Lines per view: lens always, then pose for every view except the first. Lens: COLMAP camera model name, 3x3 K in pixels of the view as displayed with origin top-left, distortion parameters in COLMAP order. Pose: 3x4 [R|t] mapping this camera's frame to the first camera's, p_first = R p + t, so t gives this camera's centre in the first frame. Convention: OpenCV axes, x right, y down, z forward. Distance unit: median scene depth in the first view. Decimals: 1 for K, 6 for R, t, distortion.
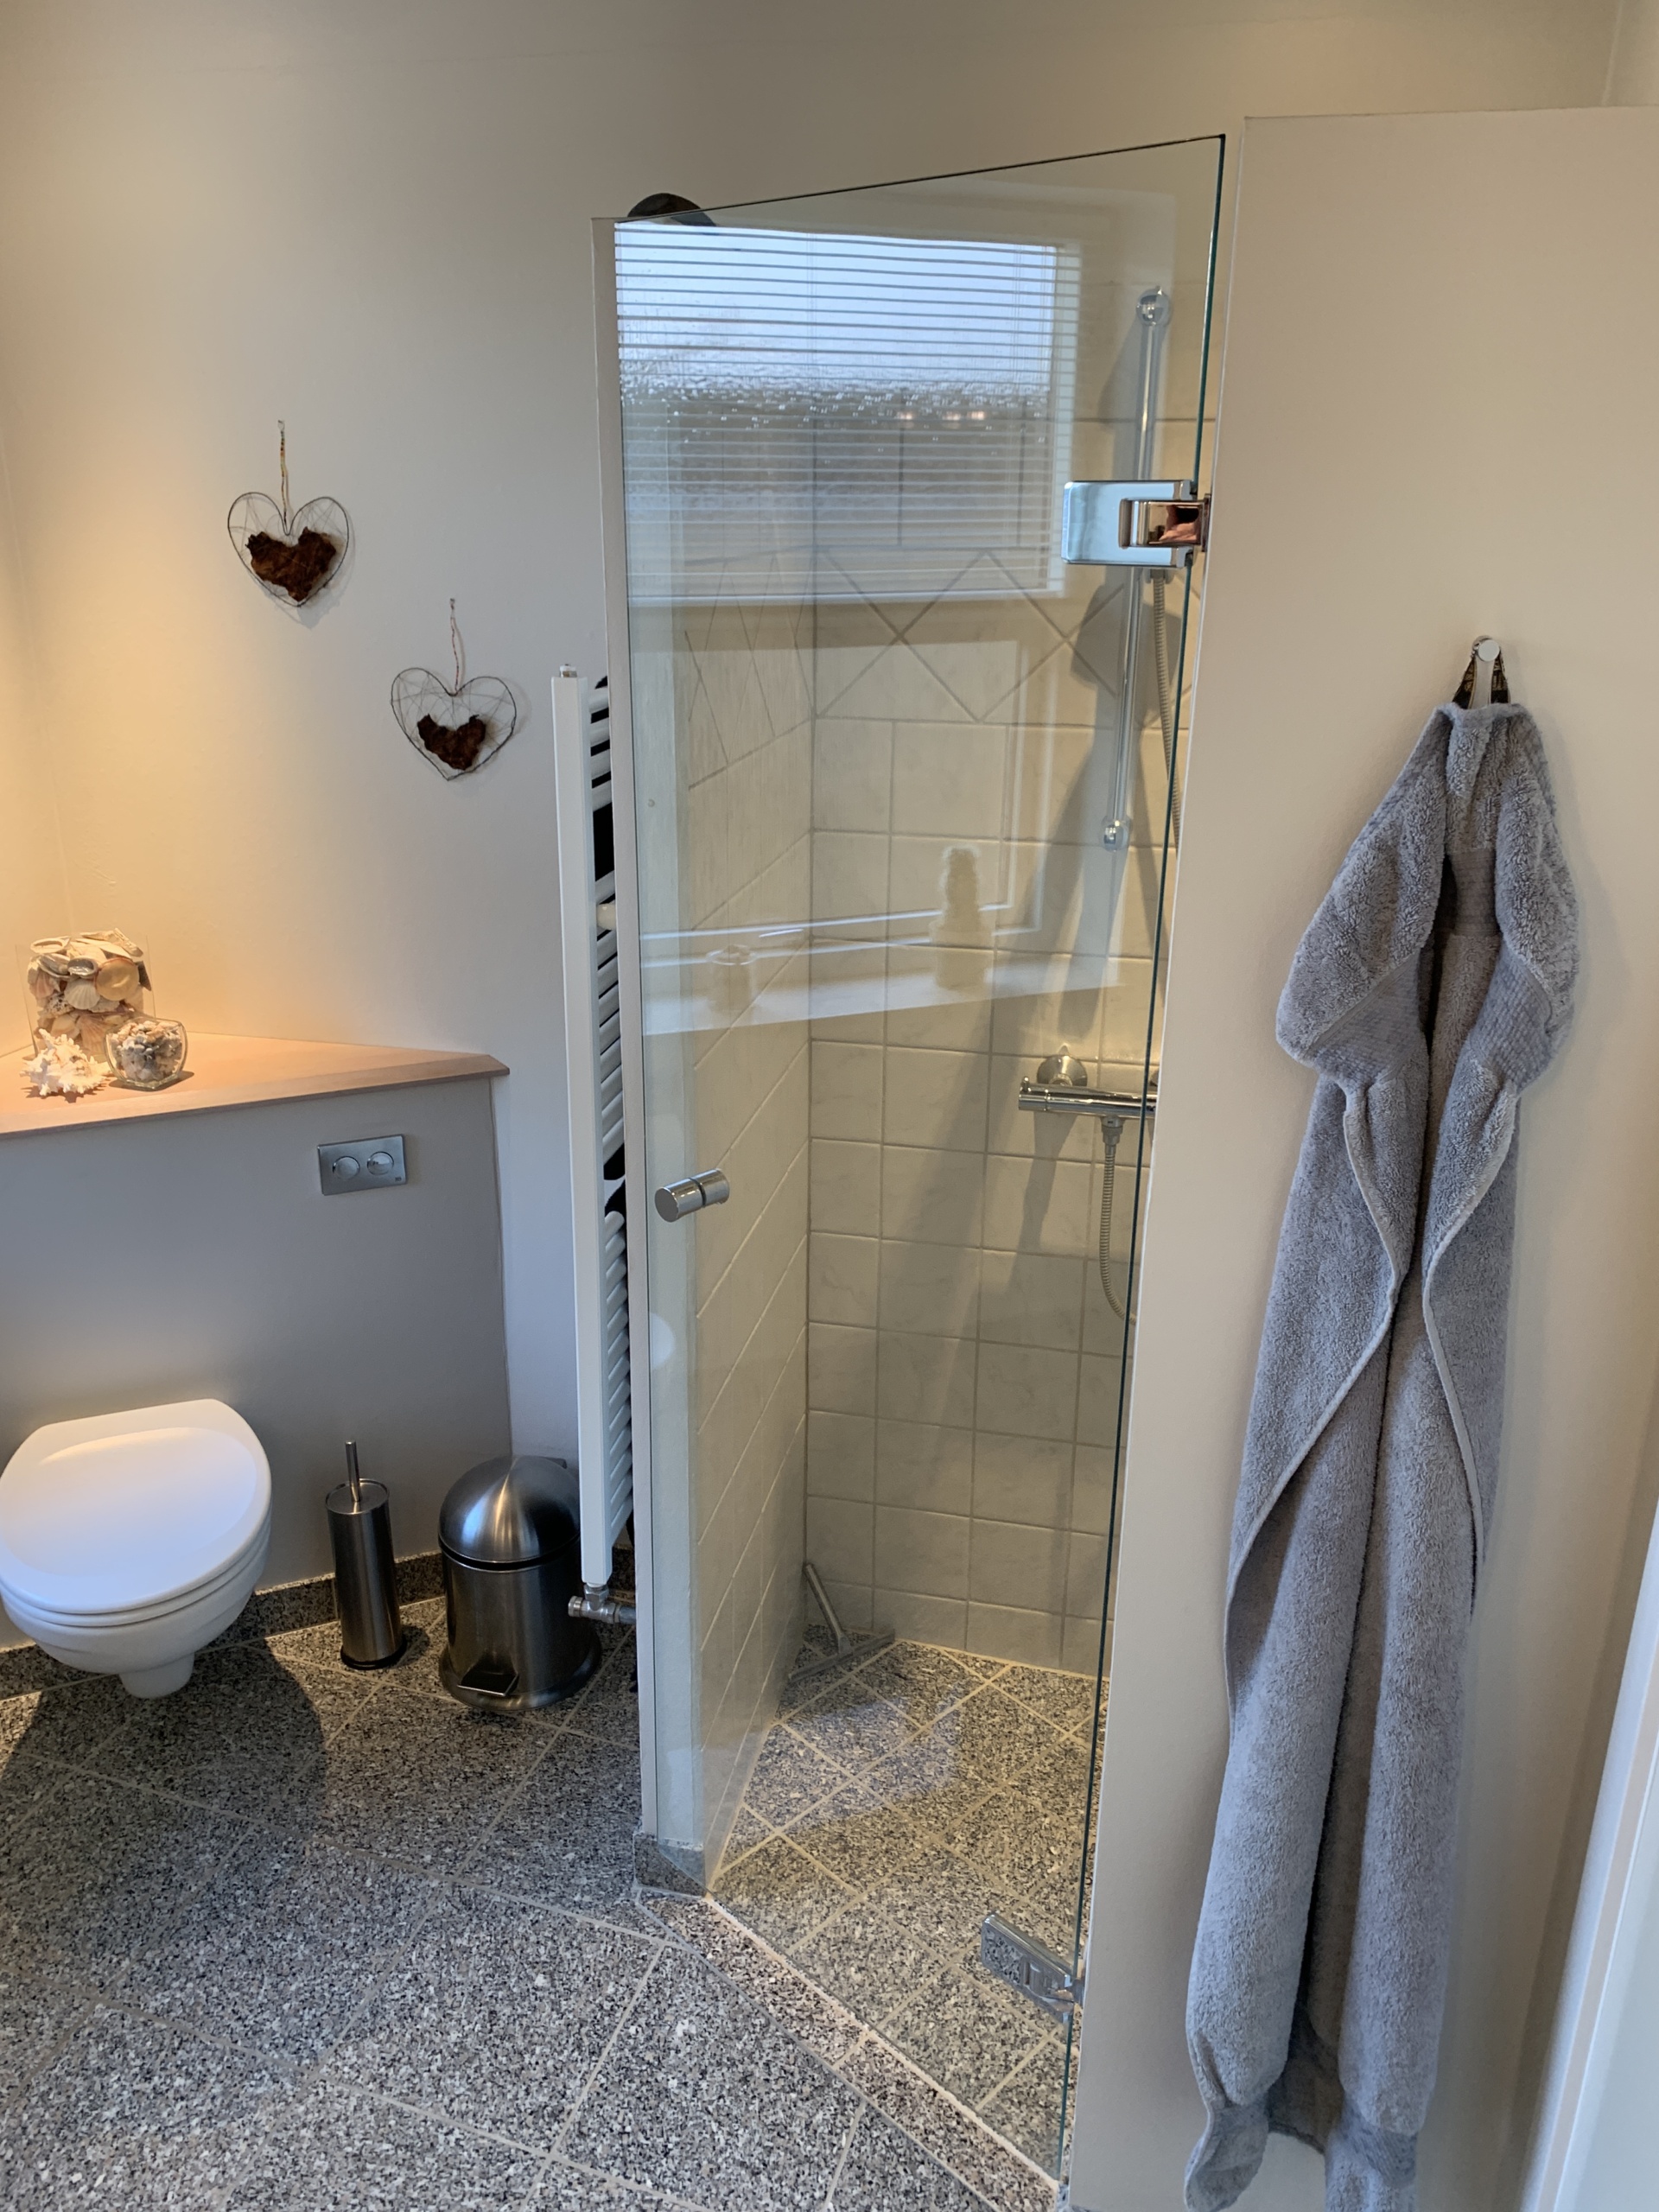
lens RADIAL K [[1706.5, 0, 827.0], [0, 1706.5, 1104.7], [0, 0, 1]] dist [-0.002119, 0.008056]
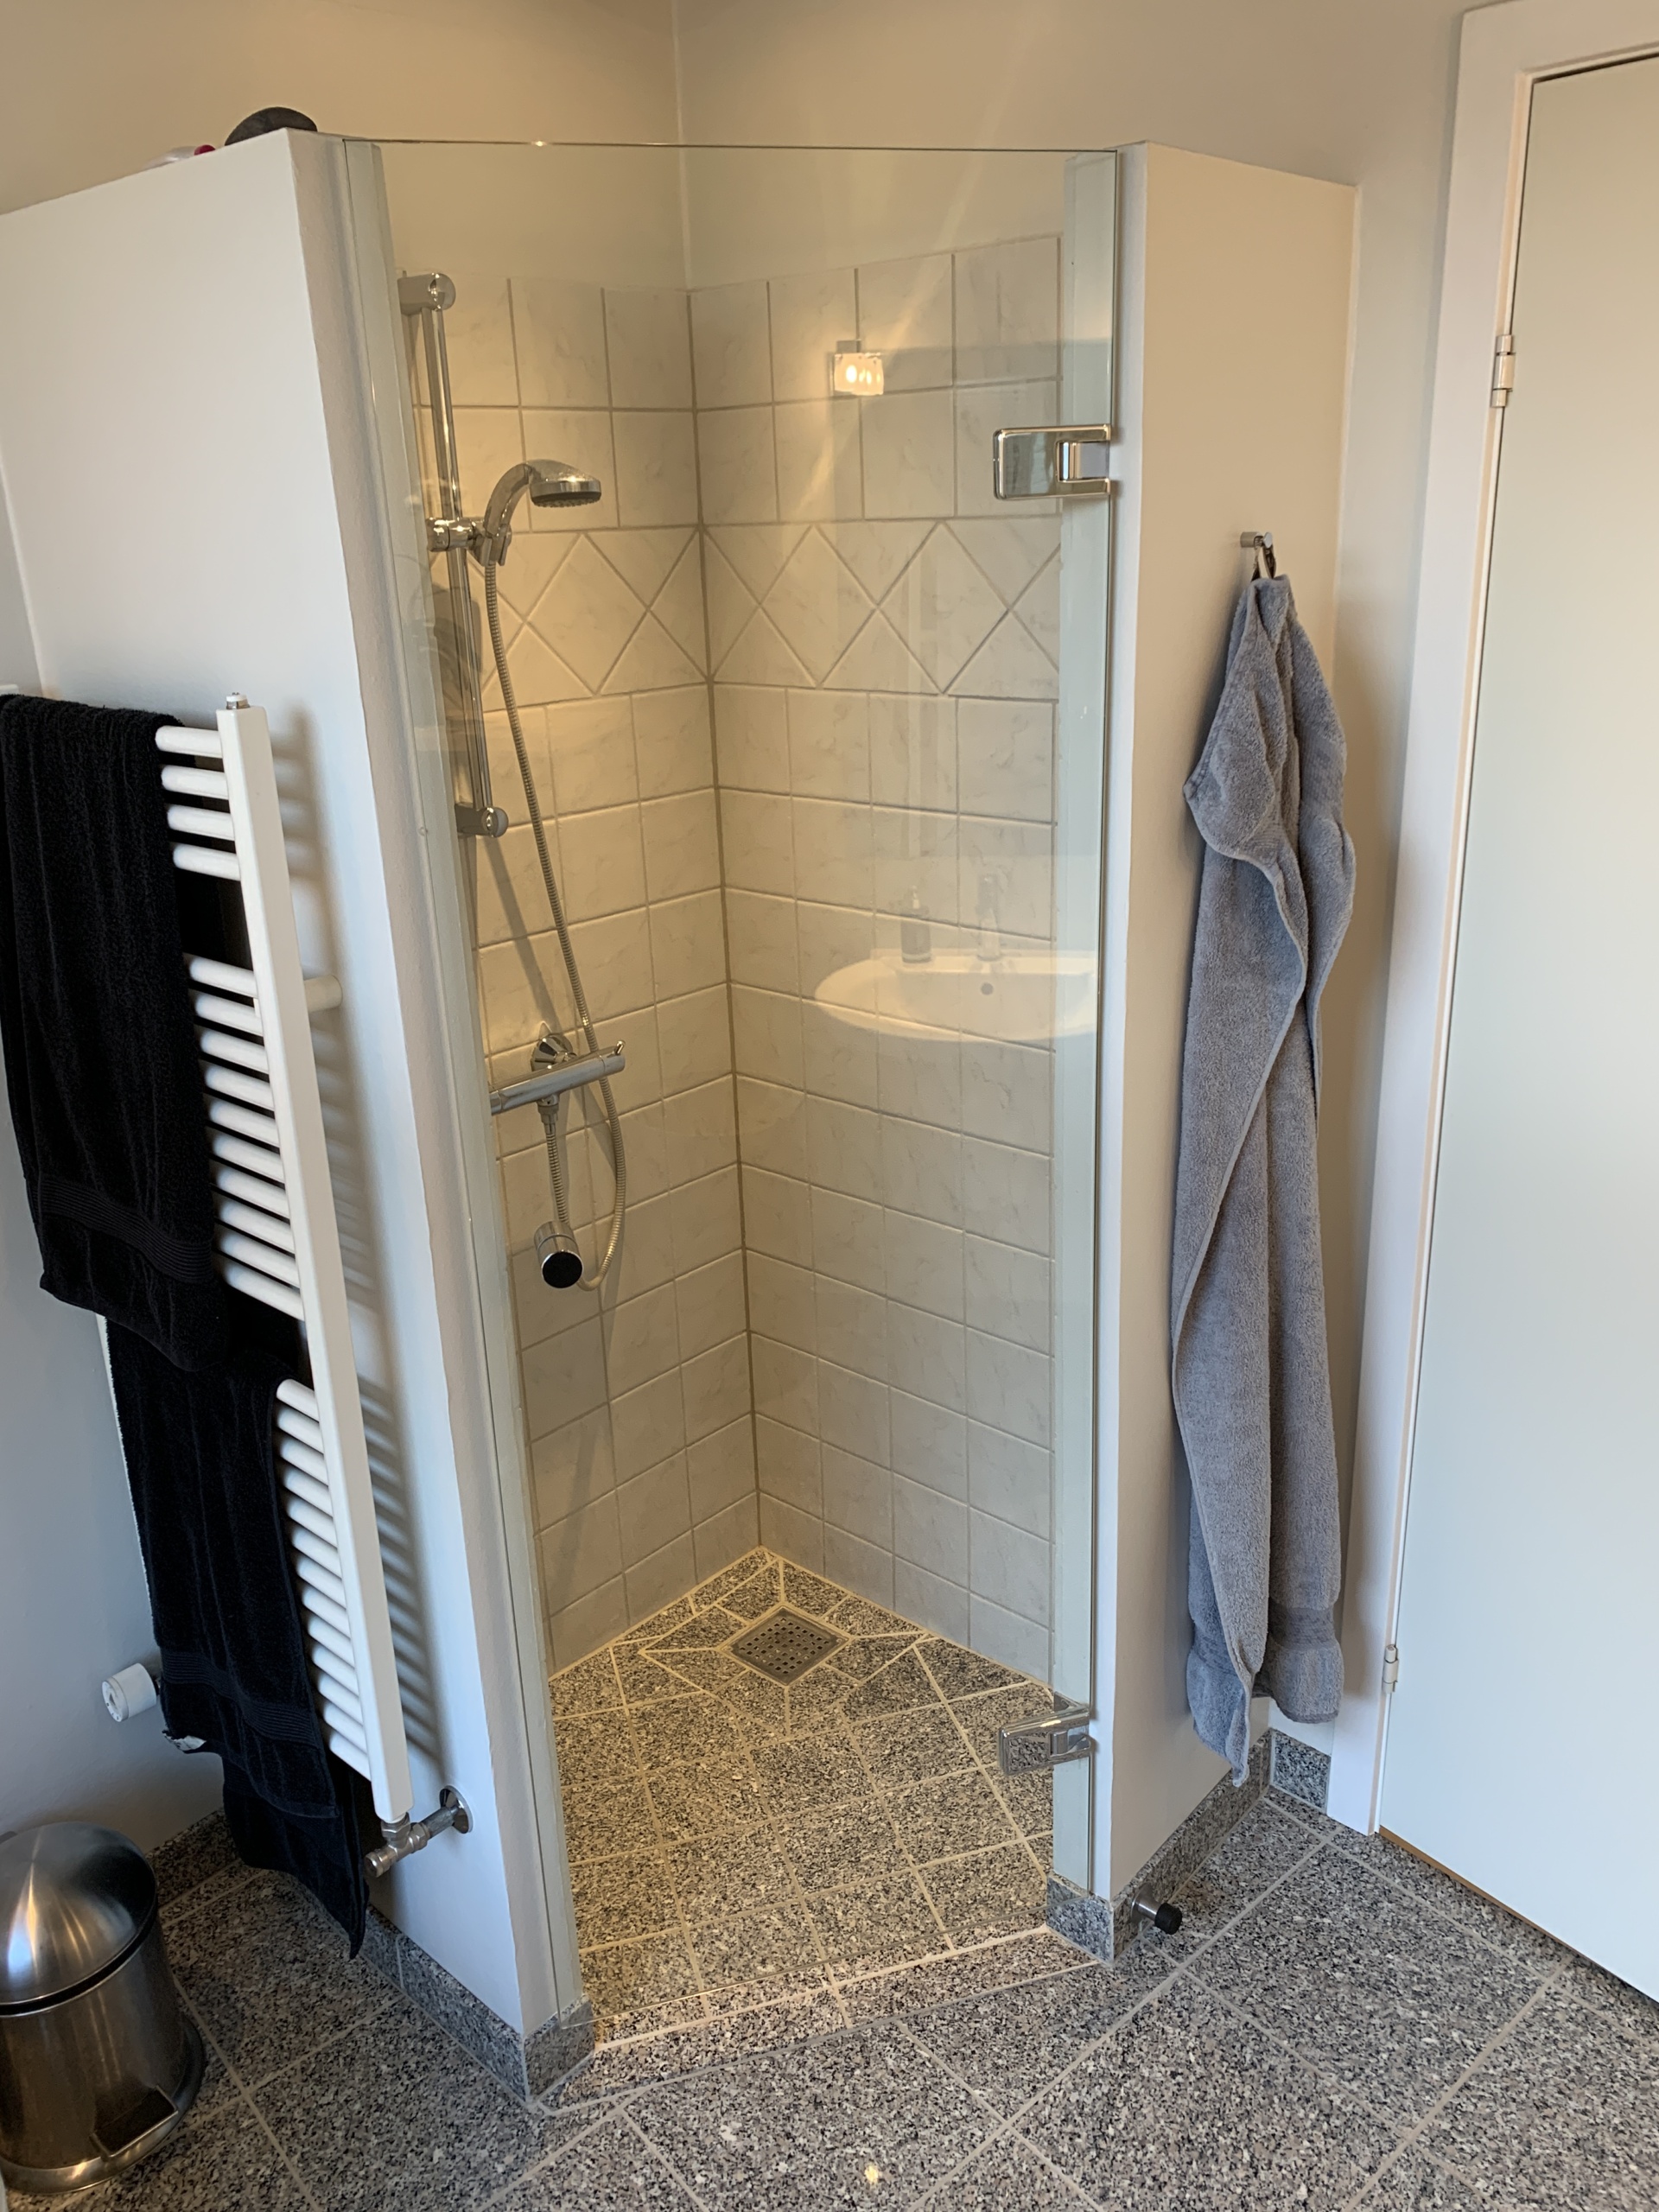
lens RADIAL K [[1706.5, 0, 827.2], [0, 1706.5, 1104.4], [0, 0, 1]] dist [-0.002119, 0.008056]
pose [[0.491078, -0.316933, 0.811416, -0.628051], [0.337198, 0.928012, 0.158399, -0.100721], [-0.803206, 0.195822, 0.562596, 0.331028]]
